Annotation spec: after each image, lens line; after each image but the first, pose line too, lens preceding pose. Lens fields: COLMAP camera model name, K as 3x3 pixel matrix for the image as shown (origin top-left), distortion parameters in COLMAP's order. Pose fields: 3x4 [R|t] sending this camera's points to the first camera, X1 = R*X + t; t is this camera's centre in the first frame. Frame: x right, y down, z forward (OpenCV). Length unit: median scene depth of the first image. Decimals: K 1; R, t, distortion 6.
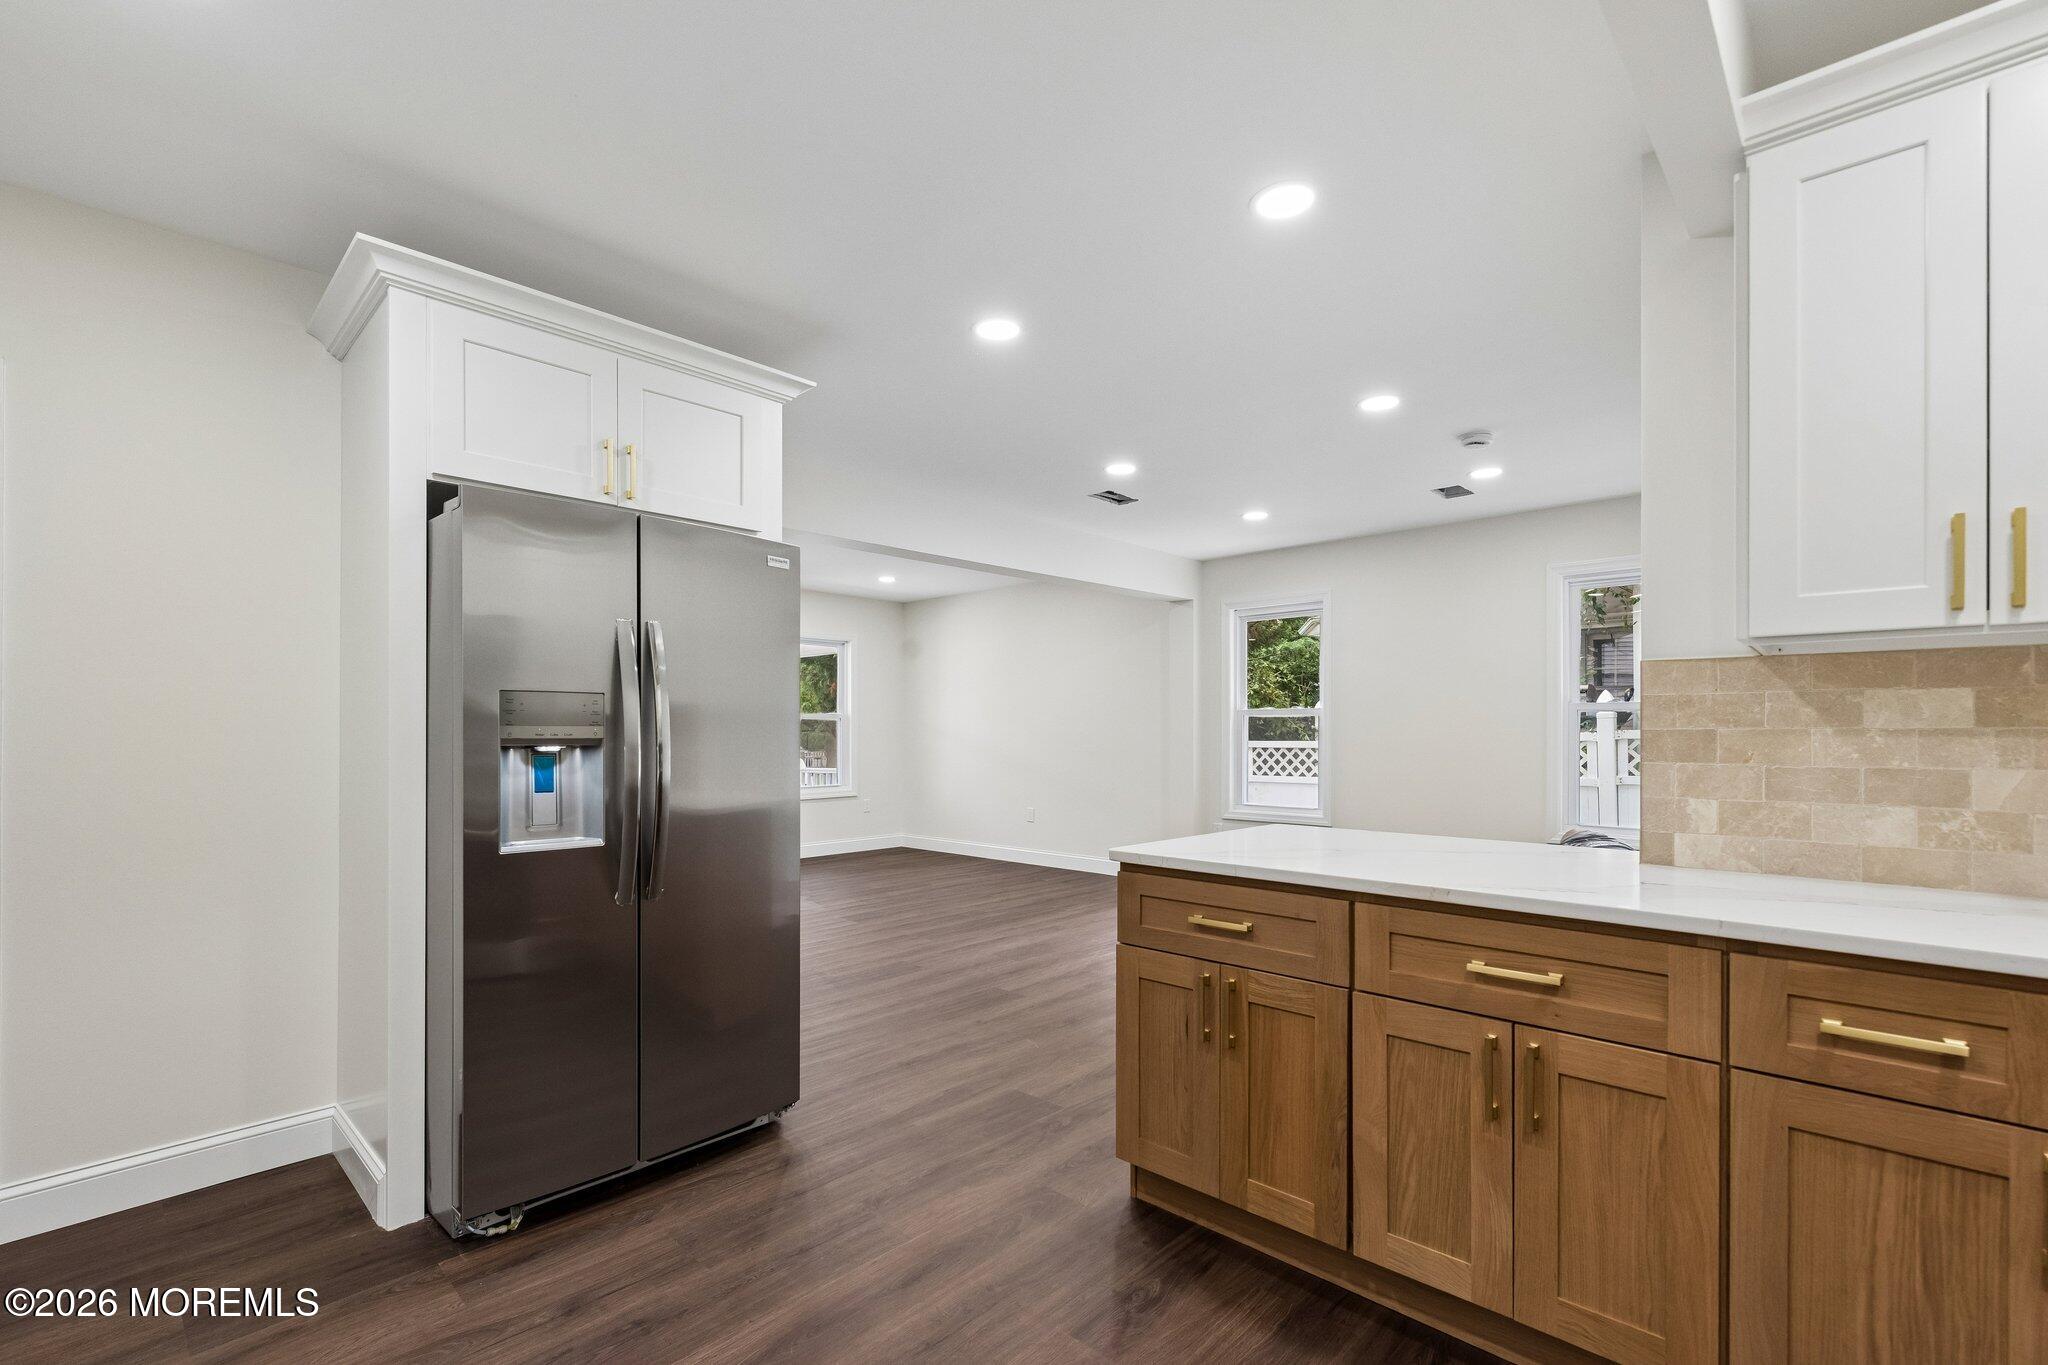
lens RADIAL K [[902.7, 0, 1016.9], [0, 902.7, 735.1], [0, 0, 1]] dist [0.000681, -0.002600]
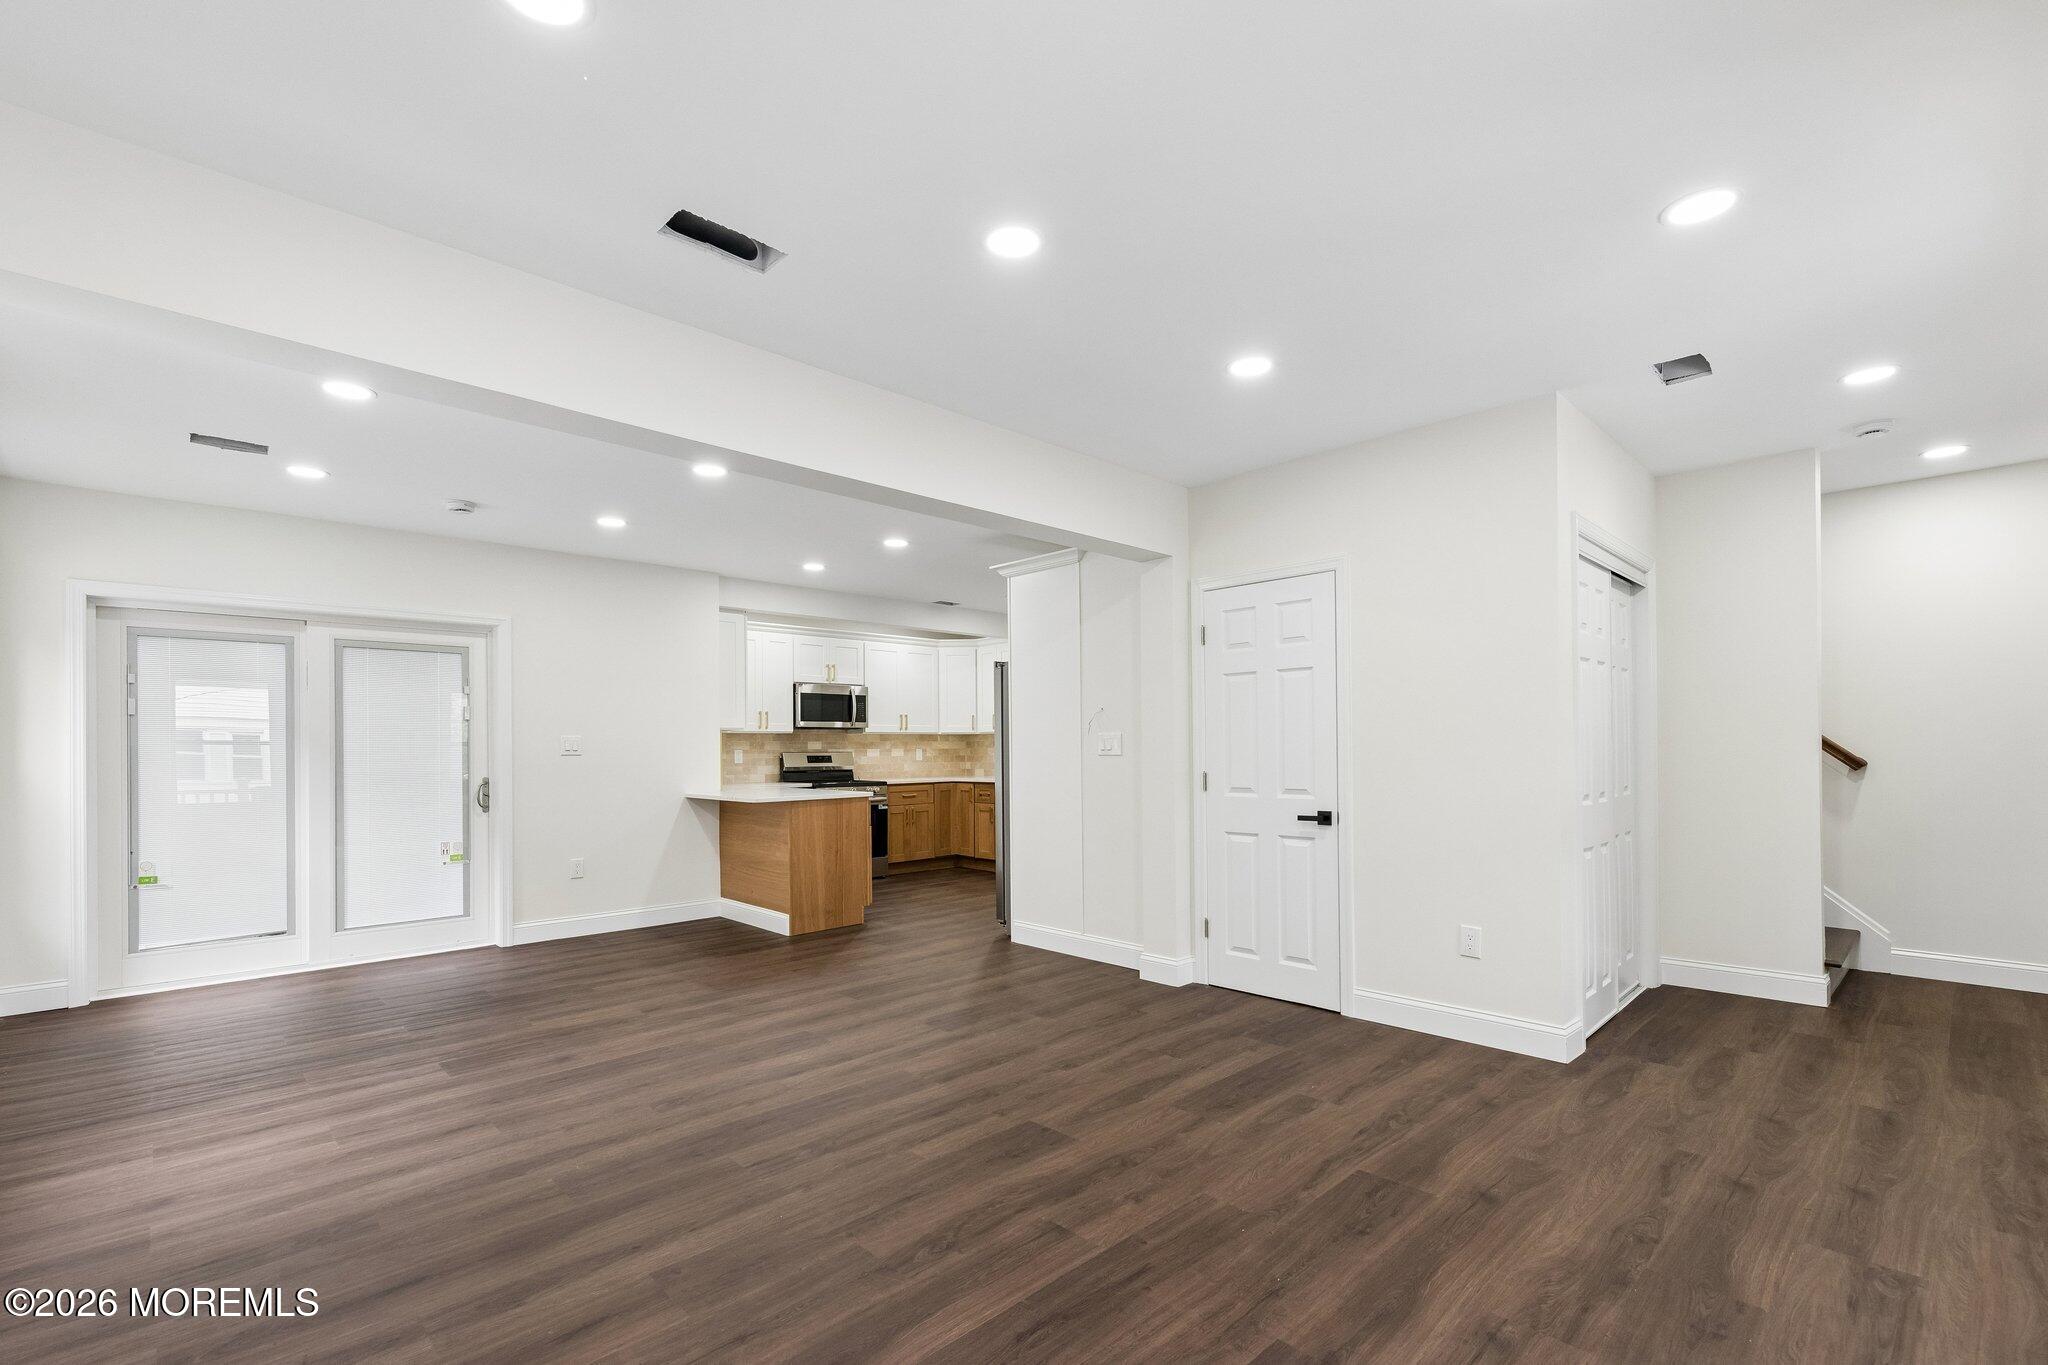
lens RADIAL K [[902.7, 0, 1020.4], [0, 902.7, 744.0], [0, 0, 1]] dist [0.000681, -0.002600]
pose [[-0.998728, 0.009849, 0.049444, -0.512901], [0.009854, 0.999951, -0.000142, -0.015735], [-0.049443, 0.000346, -0.998777, 3.933806]]
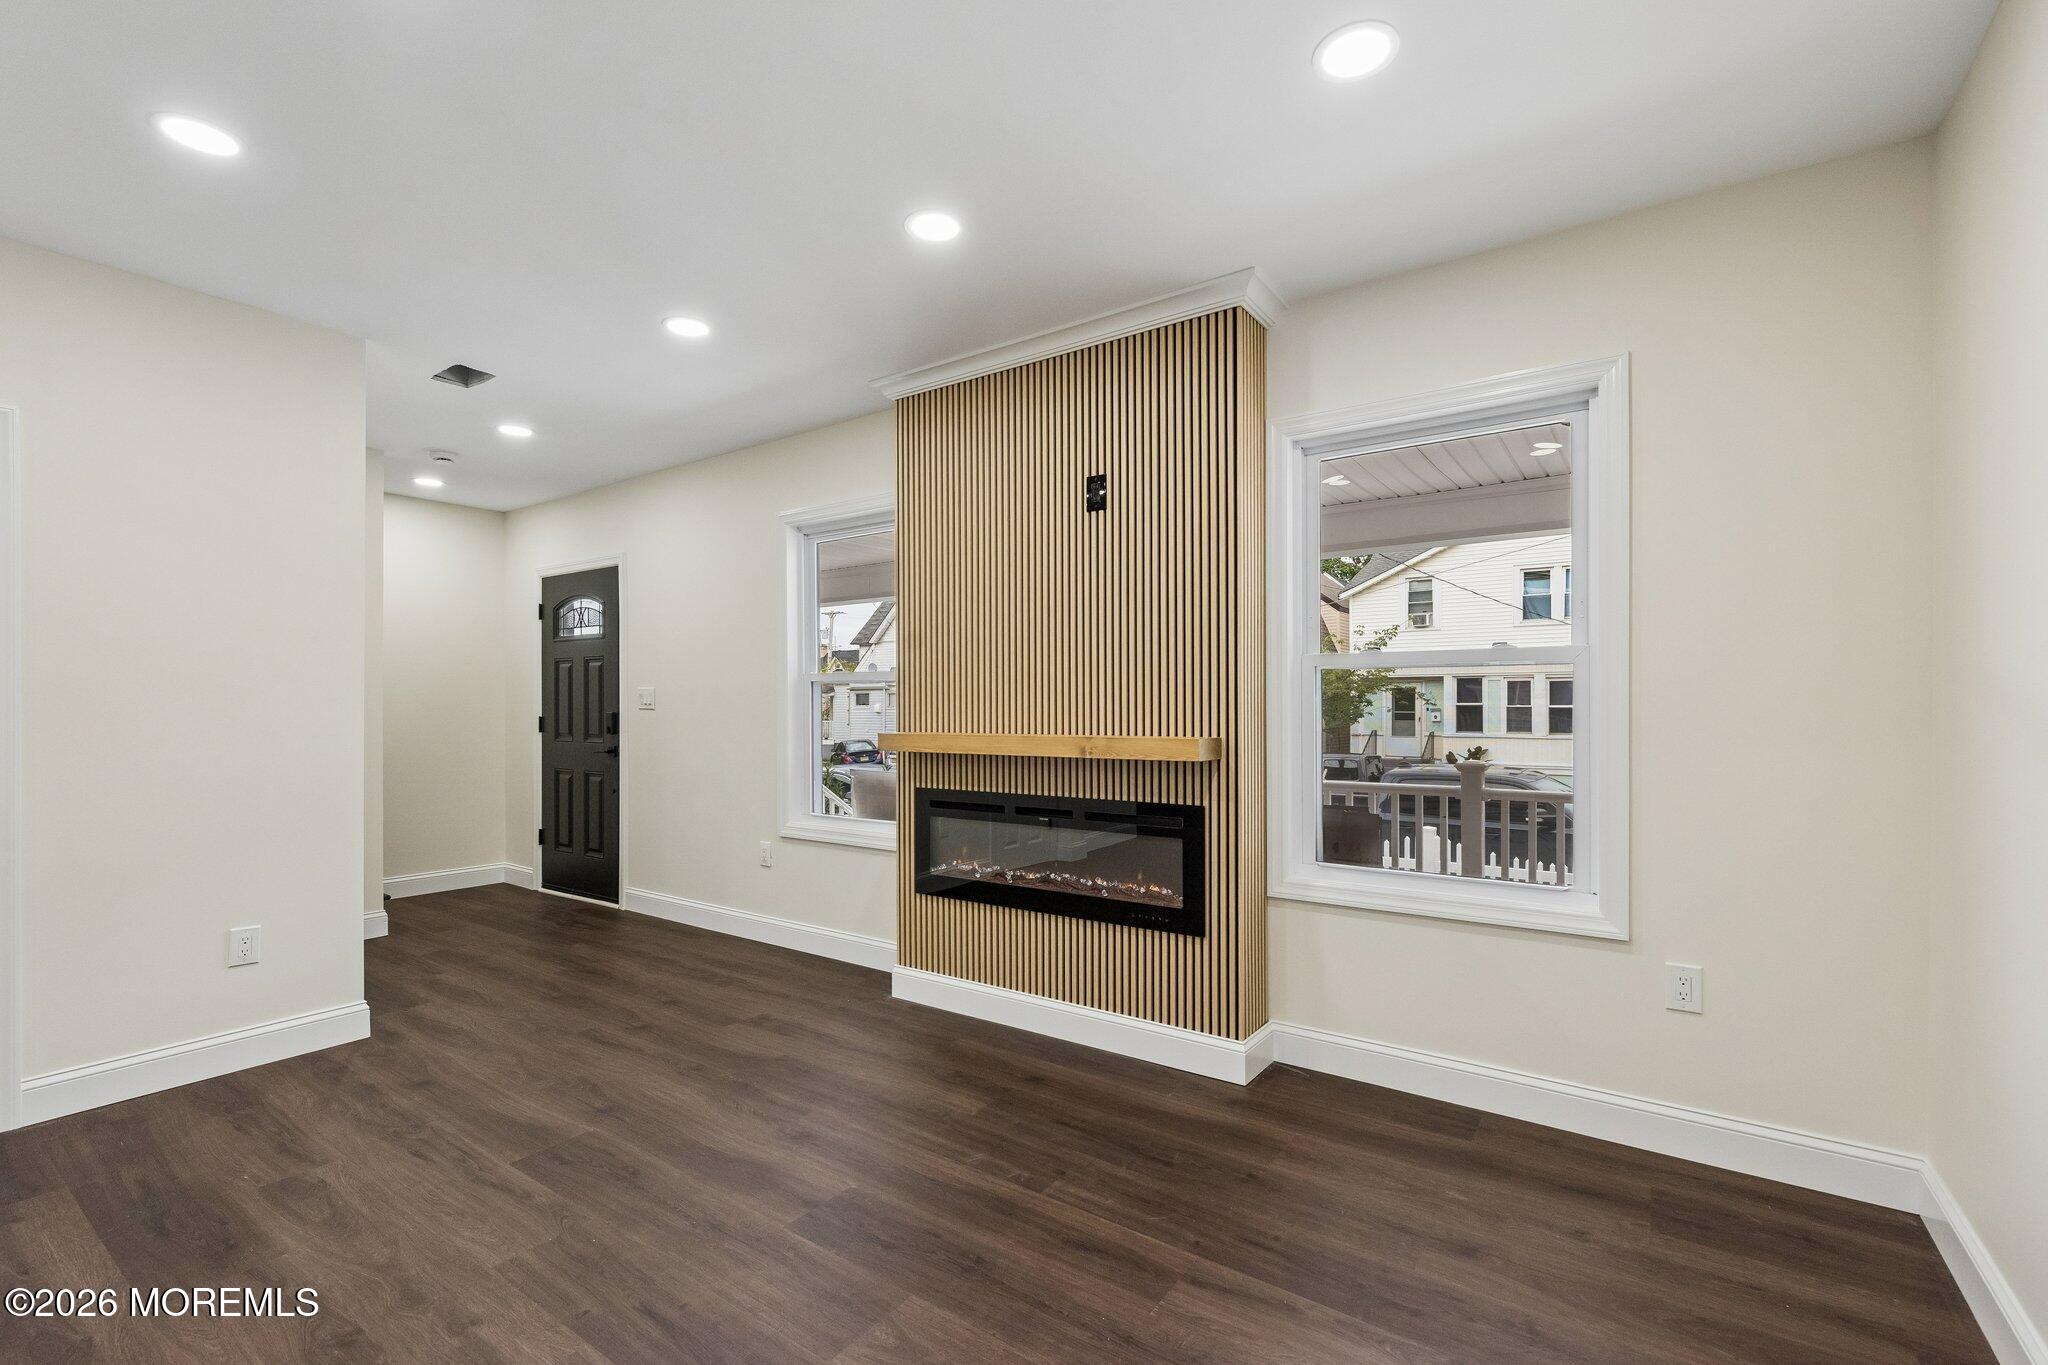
lens RADIAL K [[902.7, 0, 1029.7], [0, 902.7, 699.2], [0, 0, 1]] dist [0.000681, -0.002600]
pose [[0.147911, -0.006312, -0.988981, 0.285744], [-0.005758, 0.999957, -0.007243, -0.014236], [0.988984, 0.006766, 0.147868, 3.193842]]
